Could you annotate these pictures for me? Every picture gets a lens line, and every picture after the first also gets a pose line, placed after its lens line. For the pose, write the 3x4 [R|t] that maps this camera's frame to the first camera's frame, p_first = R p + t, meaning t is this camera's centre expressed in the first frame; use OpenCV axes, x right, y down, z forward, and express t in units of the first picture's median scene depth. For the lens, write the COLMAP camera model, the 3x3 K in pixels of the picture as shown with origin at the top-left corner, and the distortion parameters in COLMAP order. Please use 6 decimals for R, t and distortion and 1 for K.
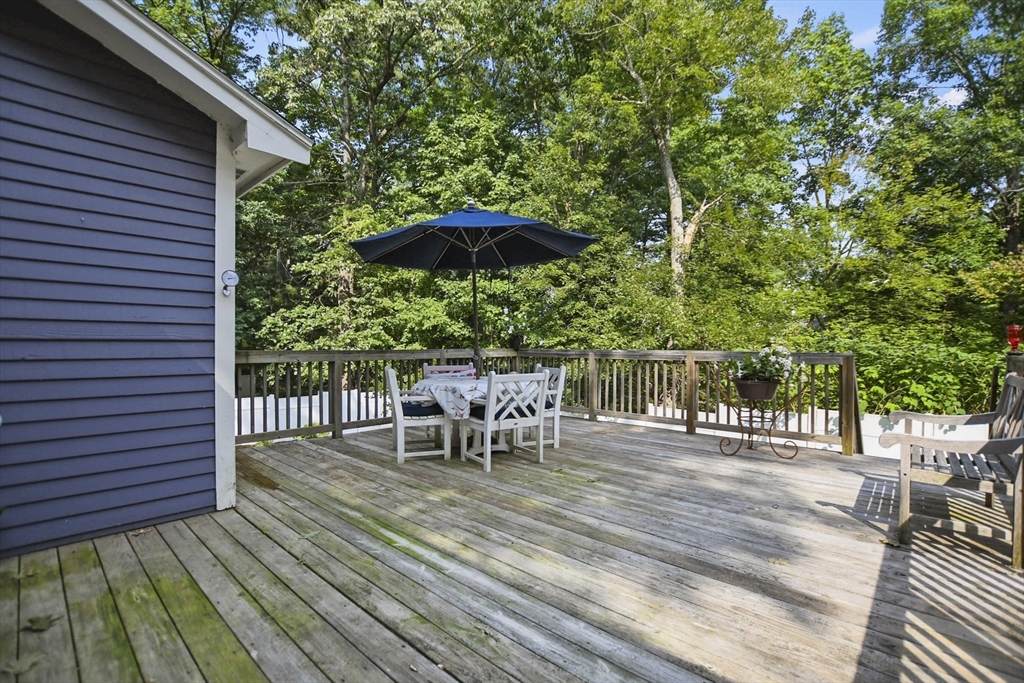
lens RADIAL K [[450.2, 0, 510.0], [0, 450.2, 346.5], [0, 0, 1]] dist [-0.009840, 0.003350]
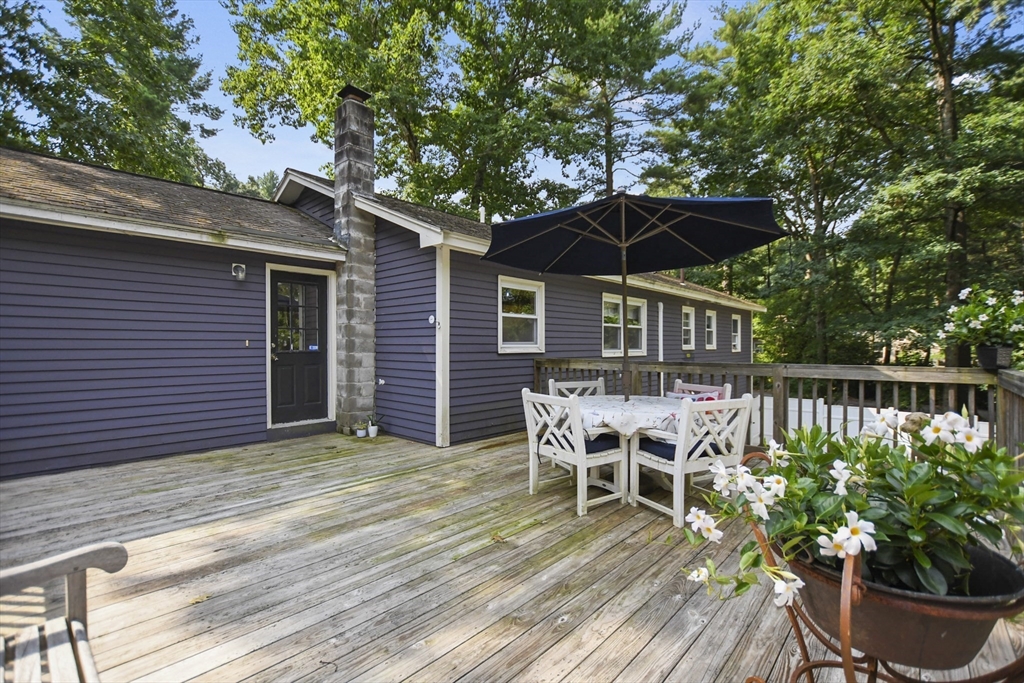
lens RADIAL K [[450.2, 0, 507.0], [0, 450.2, 339.0], [0, 0, 1]] dist [-0.009840, 0.003350]
pose [[0.014185, -0.021222, -0.999674, 1.193089], [0.000619, 0.999775, -0.021215, -0.033607], [0.999899, -0.000318, 0.014195, 1.252123]]
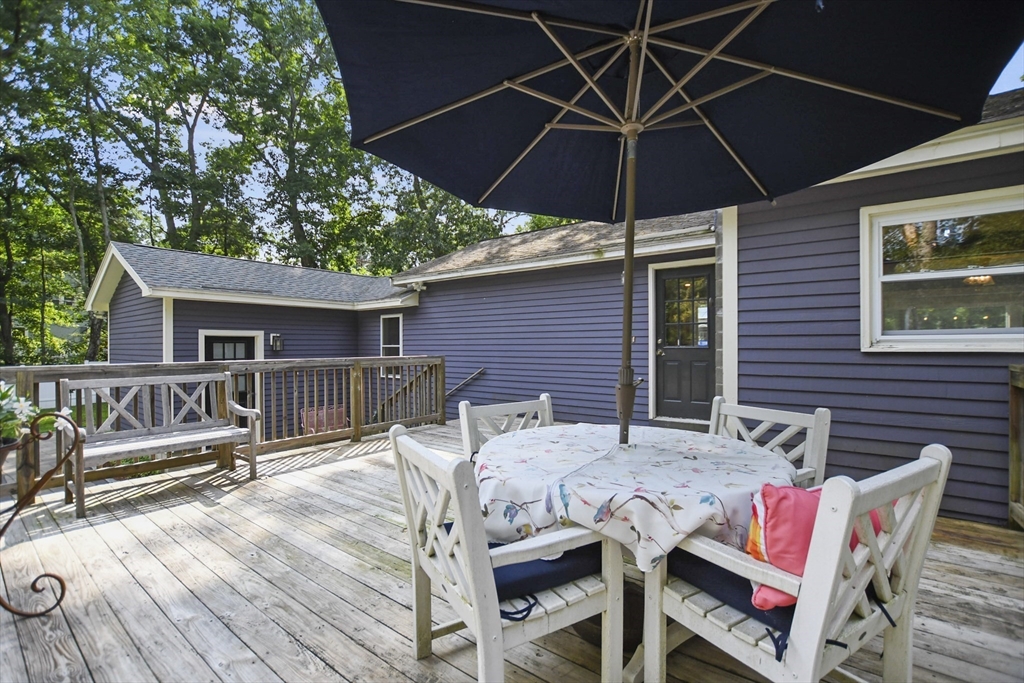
lens RADIAL K [[450.2, 0, 507.4], [0, 450.2, 349.1], [0, 0, 1]] dist [-0.009840, 0.003350]
pose [[-0.995231, 0.000088, -0.097547, 0.116047], [-0.000626, 0.999973, 0.007289, -0.026836], [0.097545, 0.007315, -0.995204, 2.237477]]
